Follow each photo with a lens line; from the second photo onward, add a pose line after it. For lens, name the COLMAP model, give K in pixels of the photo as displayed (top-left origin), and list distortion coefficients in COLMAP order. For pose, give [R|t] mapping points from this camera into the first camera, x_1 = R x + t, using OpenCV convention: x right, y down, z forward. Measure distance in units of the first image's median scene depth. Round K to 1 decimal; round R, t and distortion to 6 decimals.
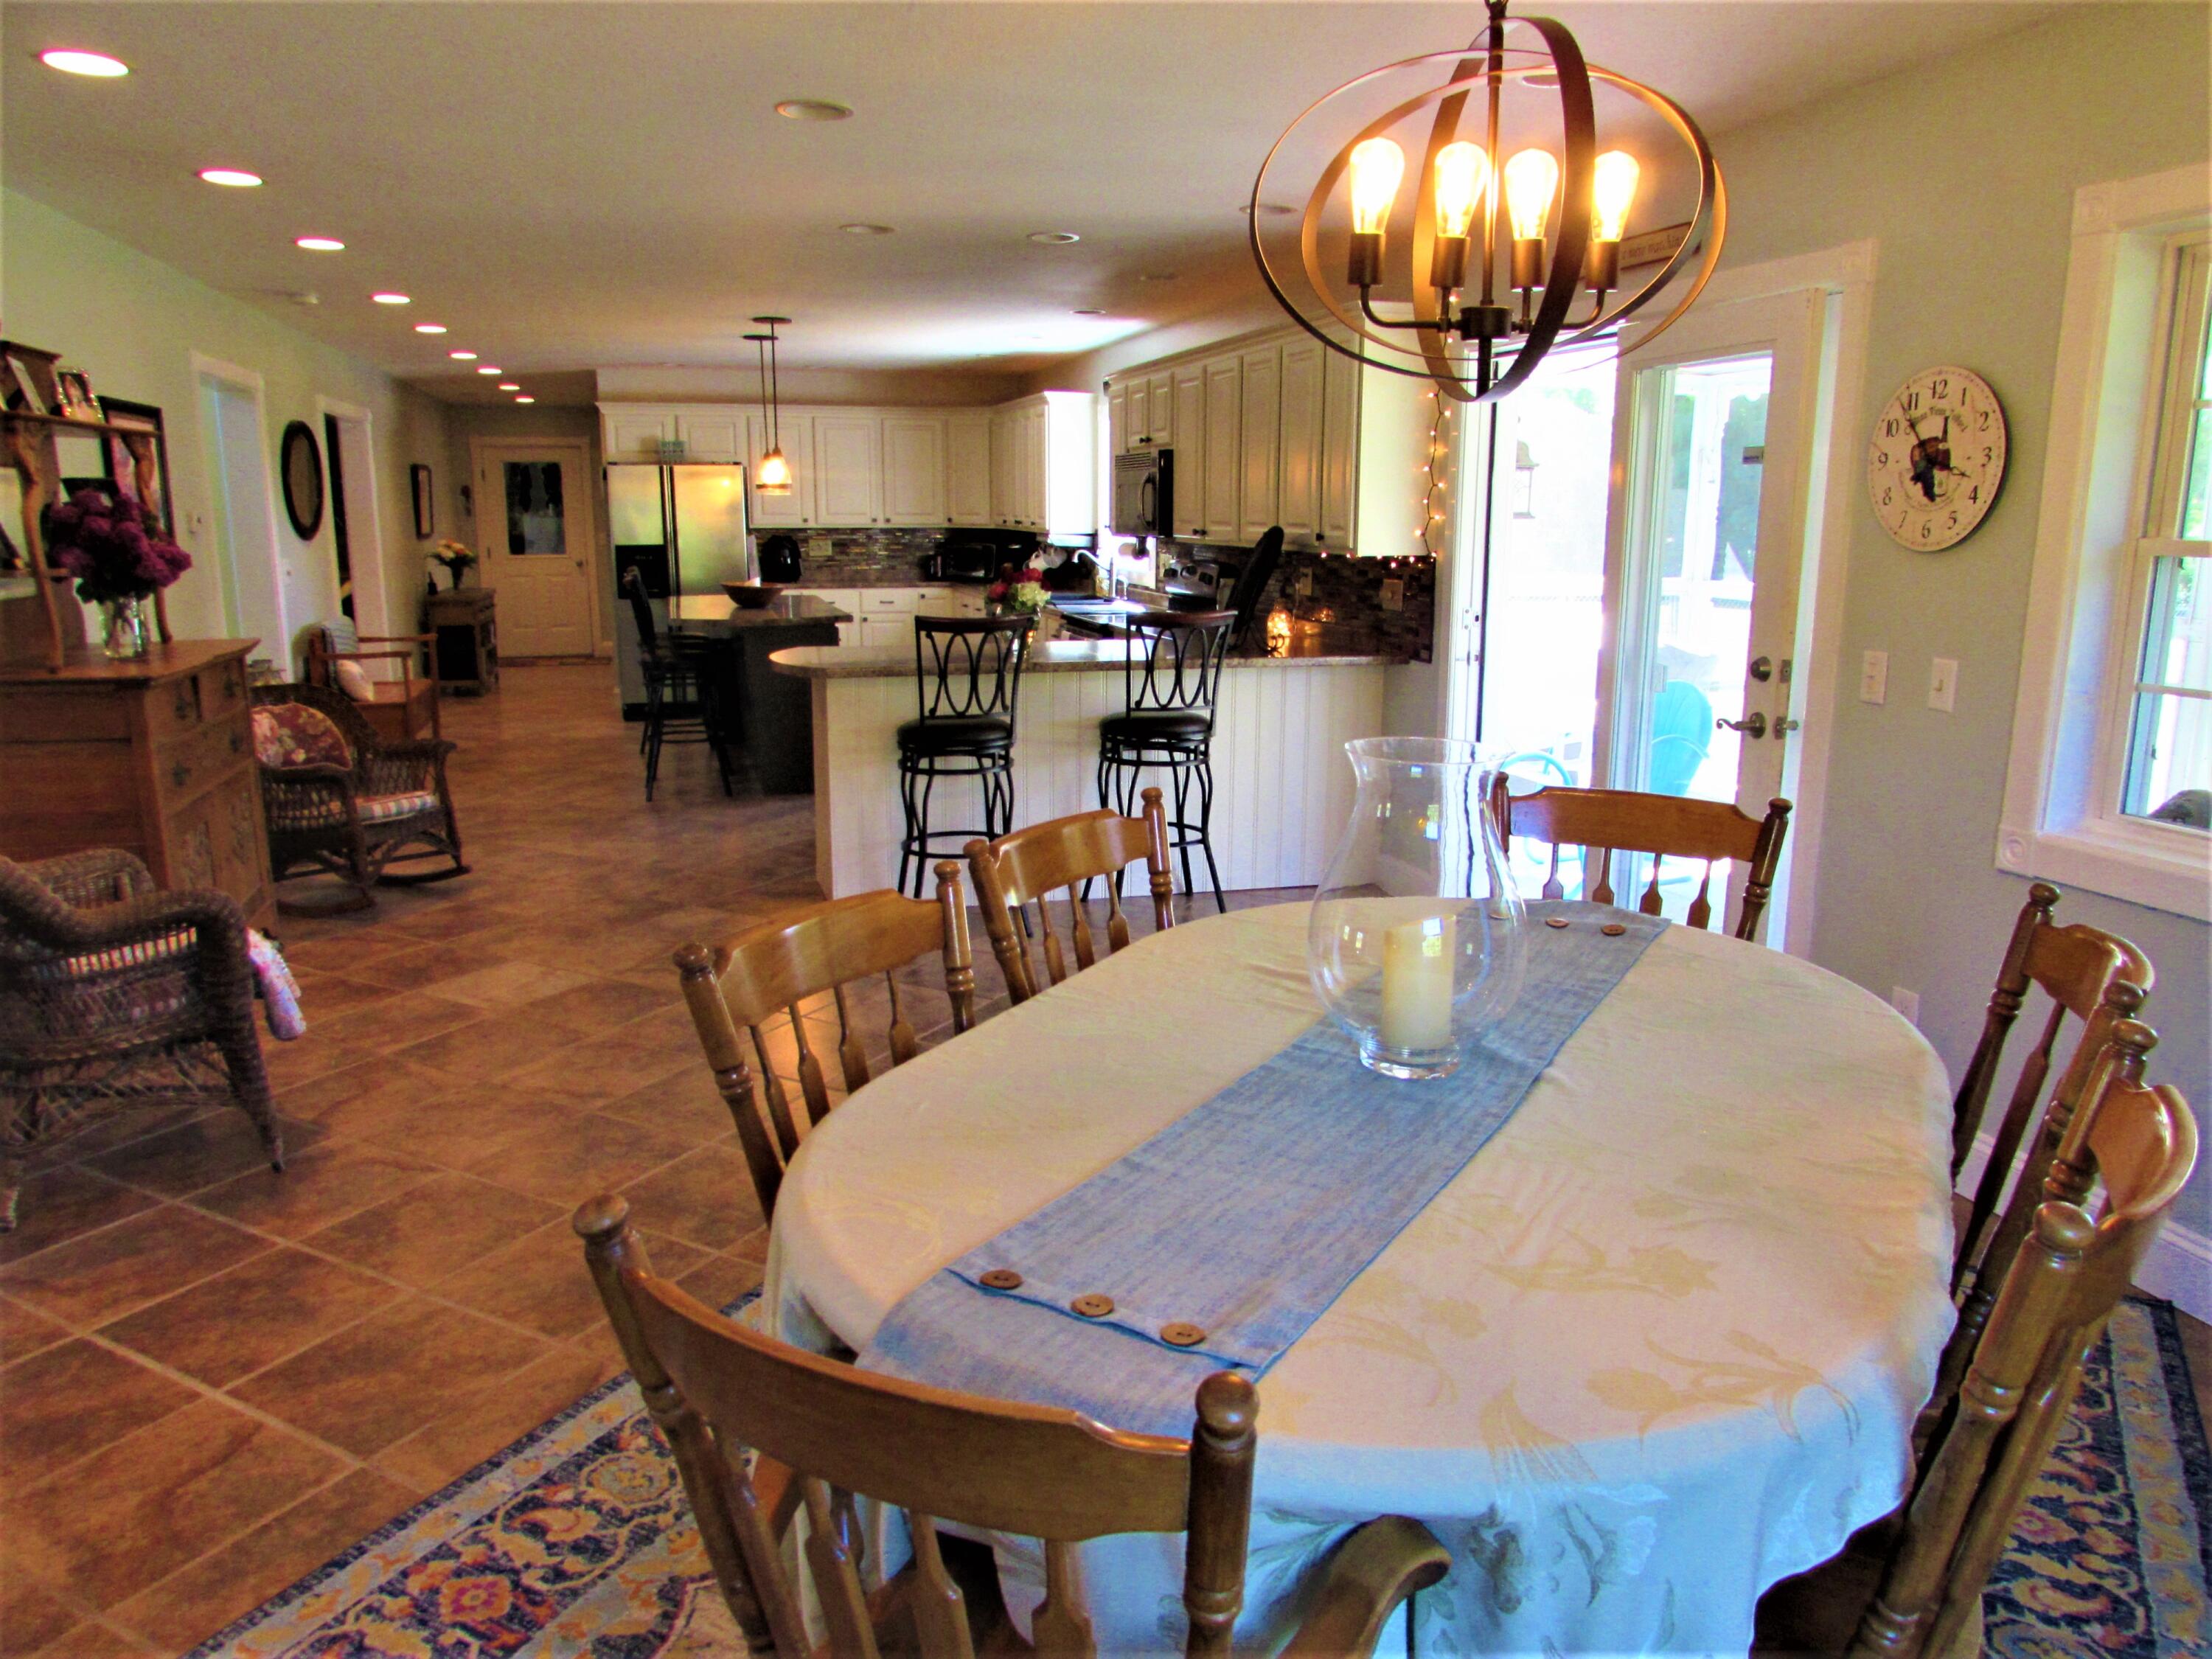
lens RADIAL K [[1582.3, 0, 1106.0], [0, 1582.3, 829.5], [0, 0, 1]] dist [-0.017651, -0.002492]
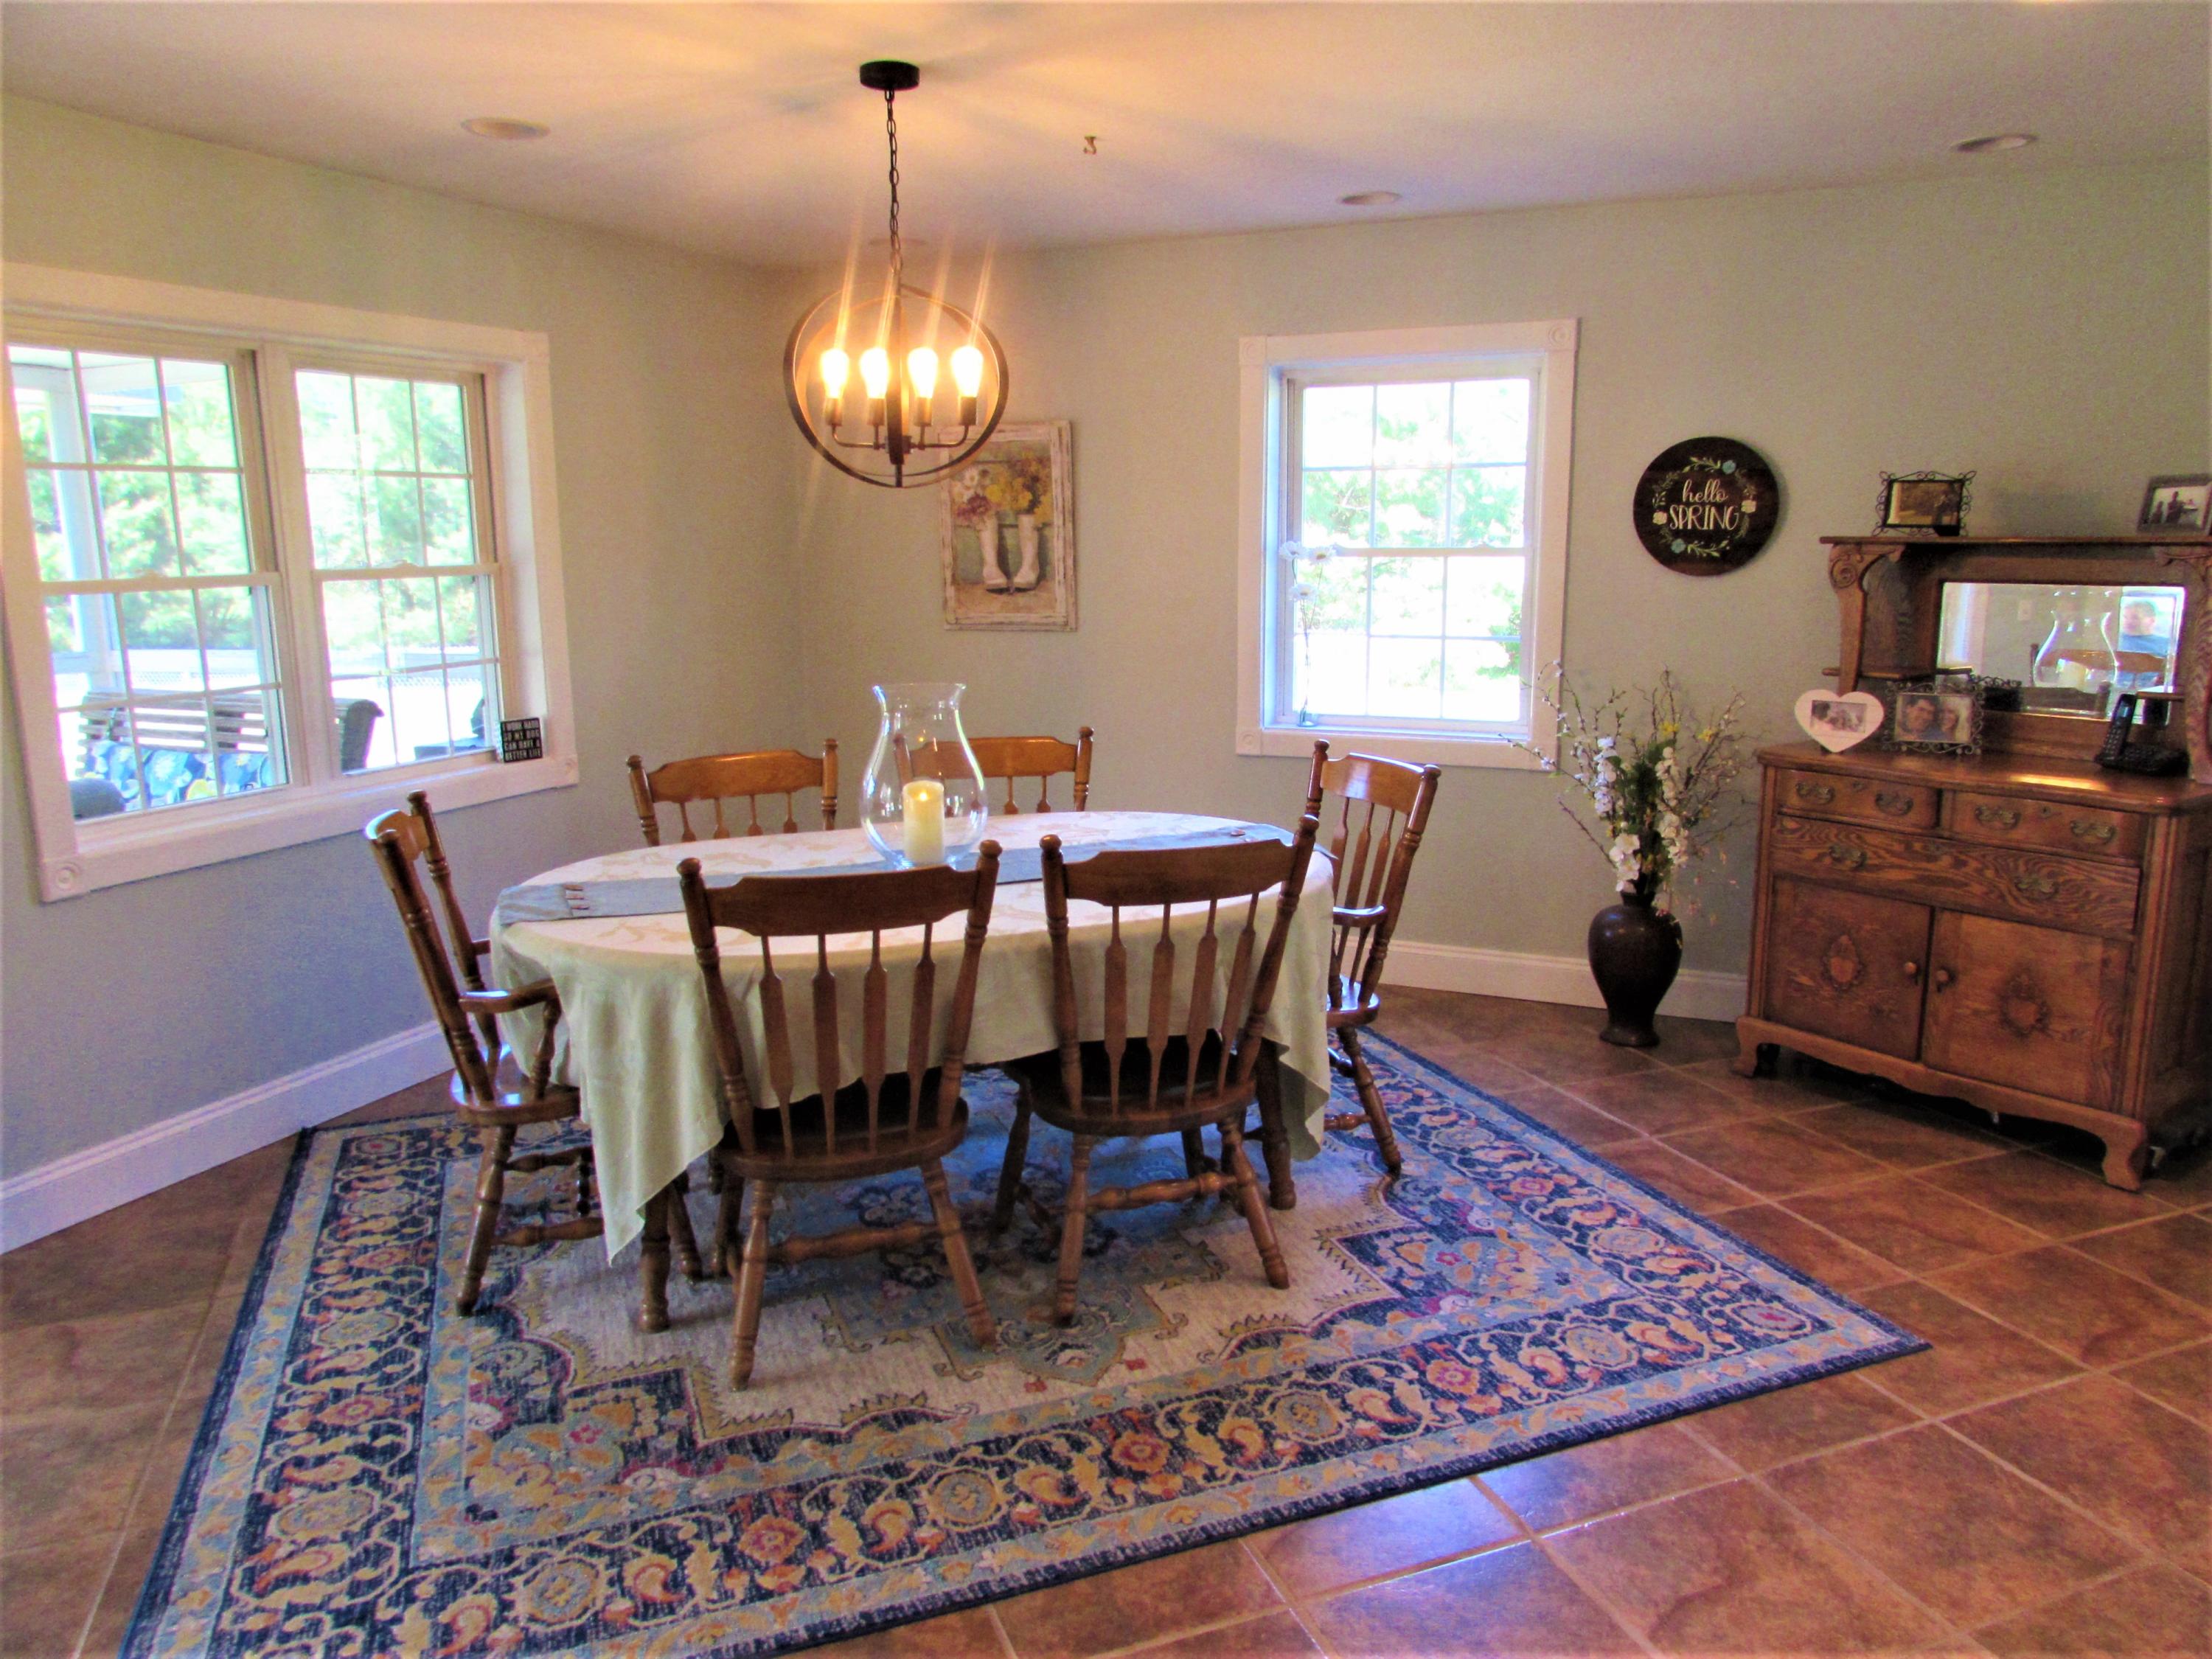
lens RADIAL K [[1582.3, 0, 1106.0], [0, 1582.3, 829.5], [0, 0, 1]] dist [-0.017651, -0.002492]
pose [[-0.769746, -0.114739, 0.627953, -0.585630], [0.143200, 0.927605, 0.345026, -0.261331], [-0.622081, 0.355505, -0.697590, 1.190970]]
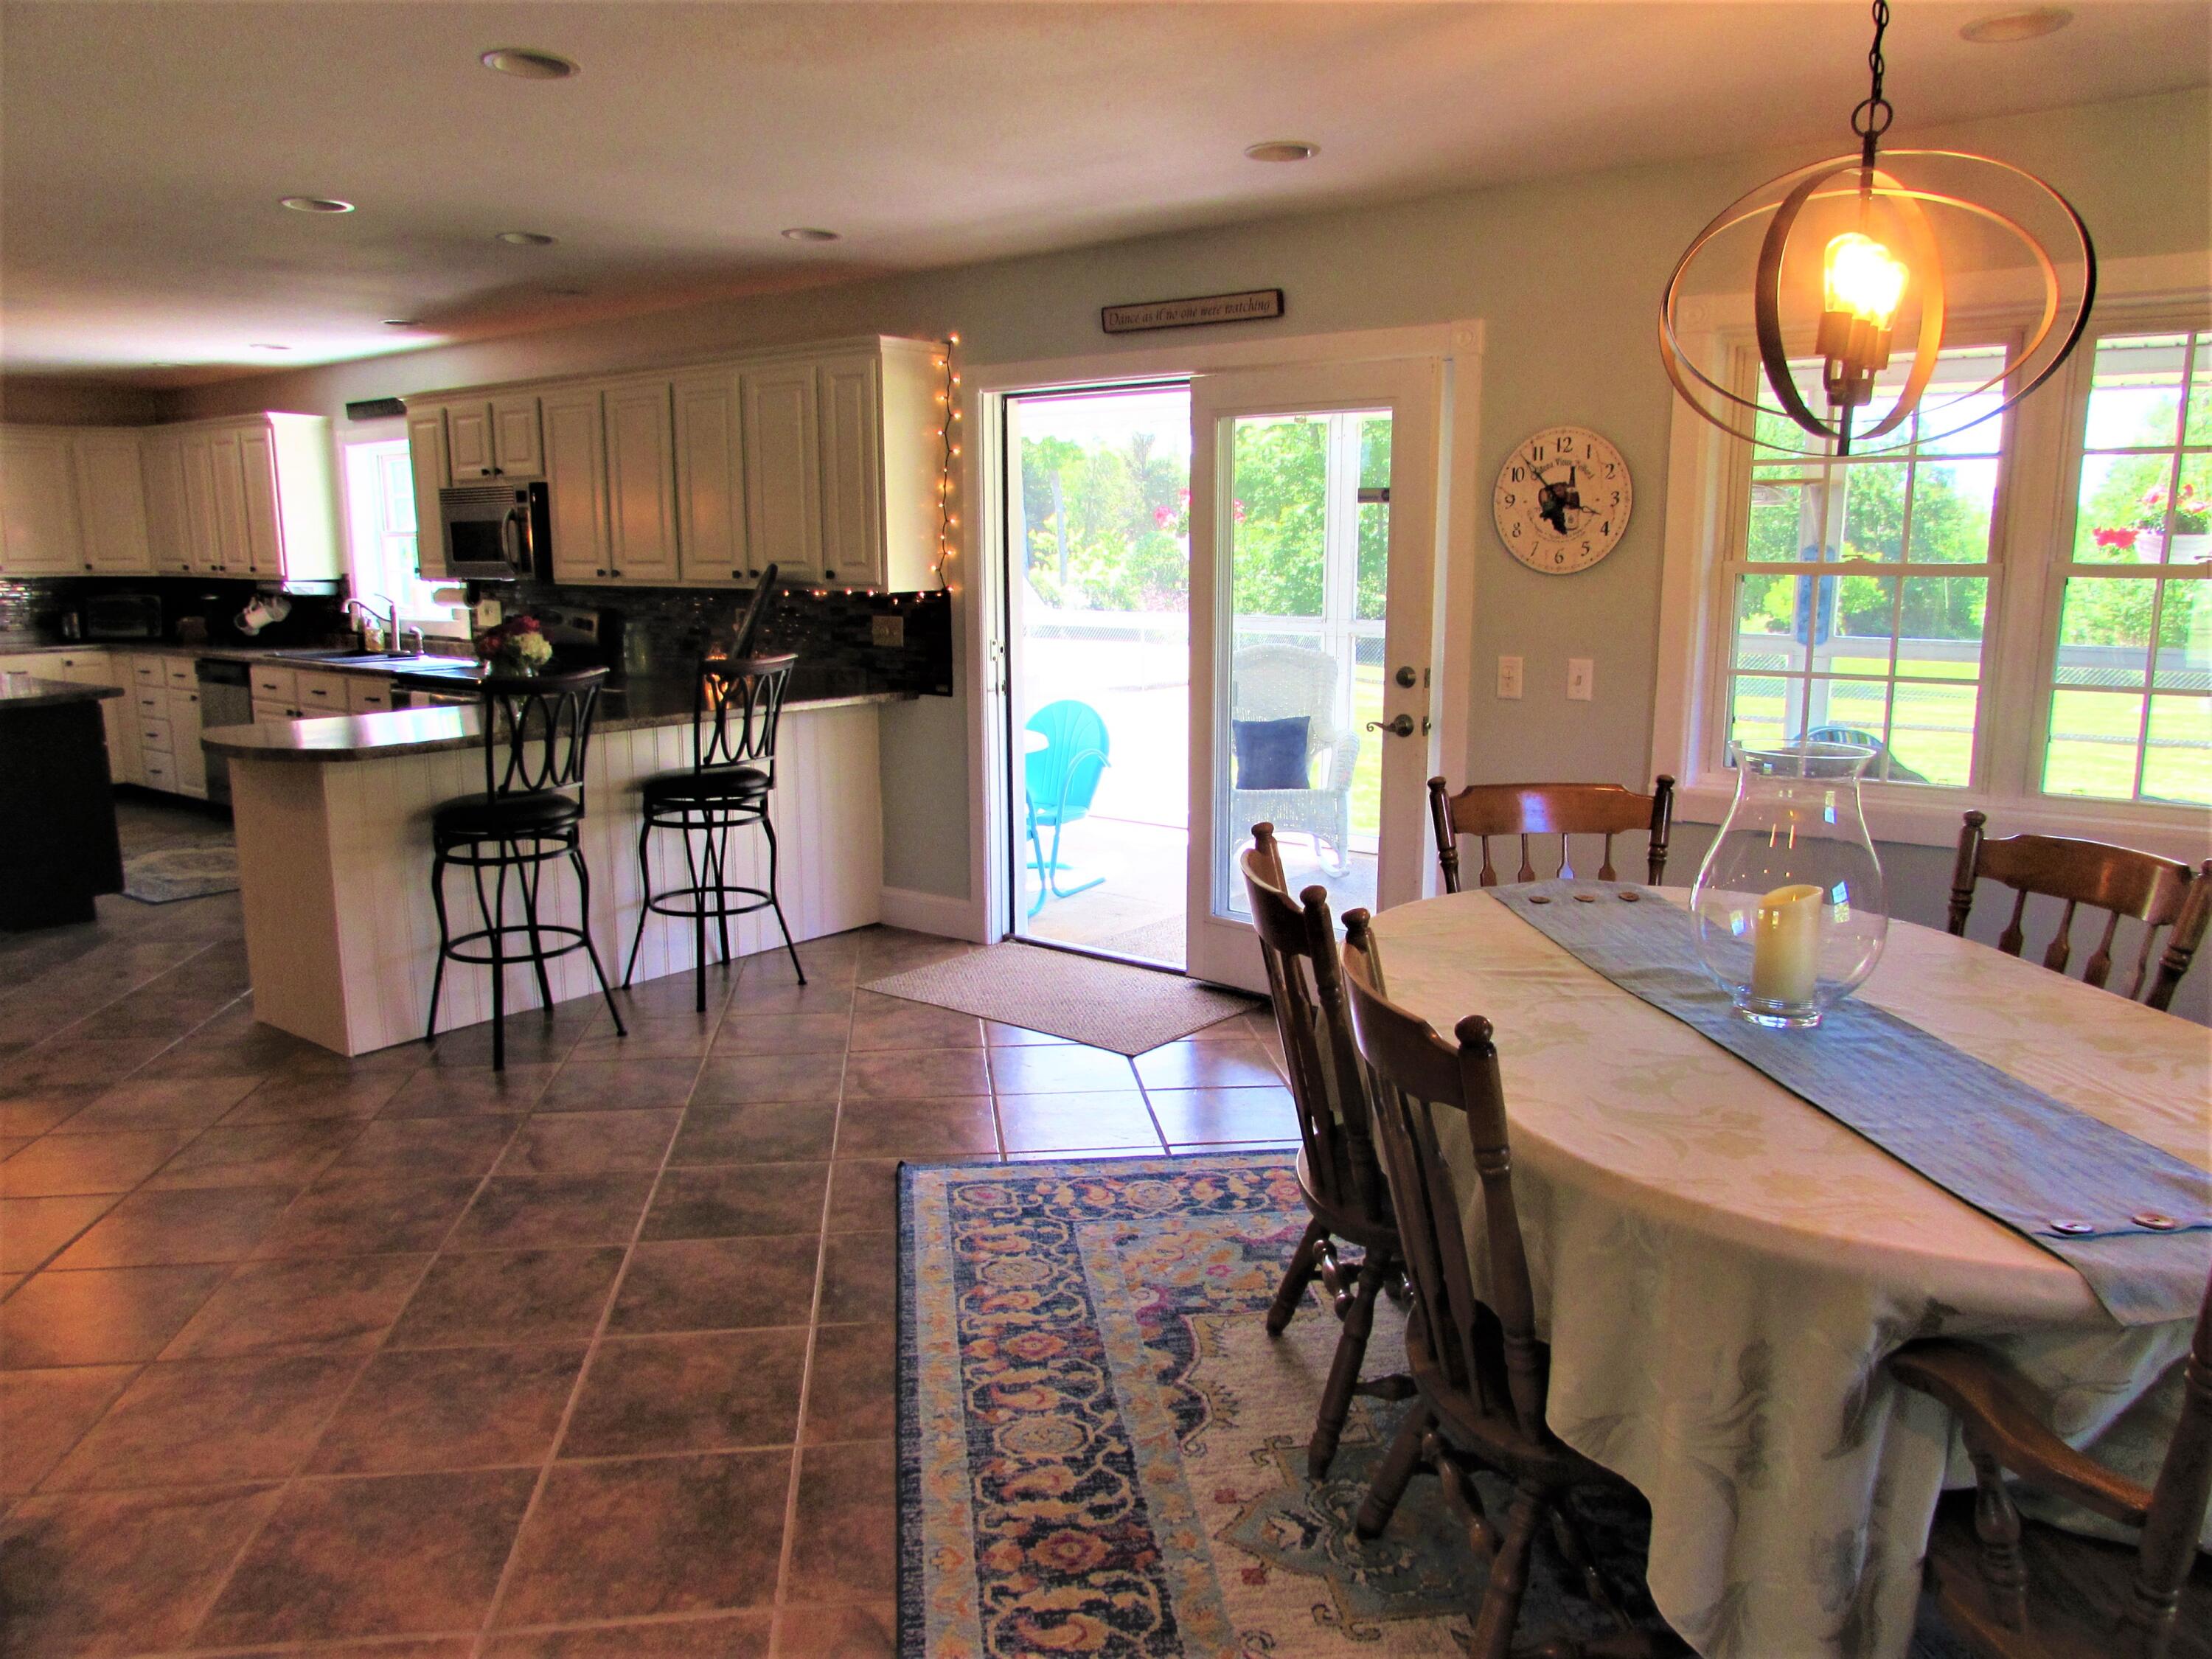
lens RADIAL K [[1582.3, 0, 1106.0], [0, 1582.3, 829.5], [0, 0, 1]] dist [-0.017651, -0.002492]
pose [[0.804546, -0.111410, 0.583346, -0.506075], [0.124973, 0.992013, 0.017097, -0.040660], [-0.580592, 0.059147, 0.812044, 0.197558]]
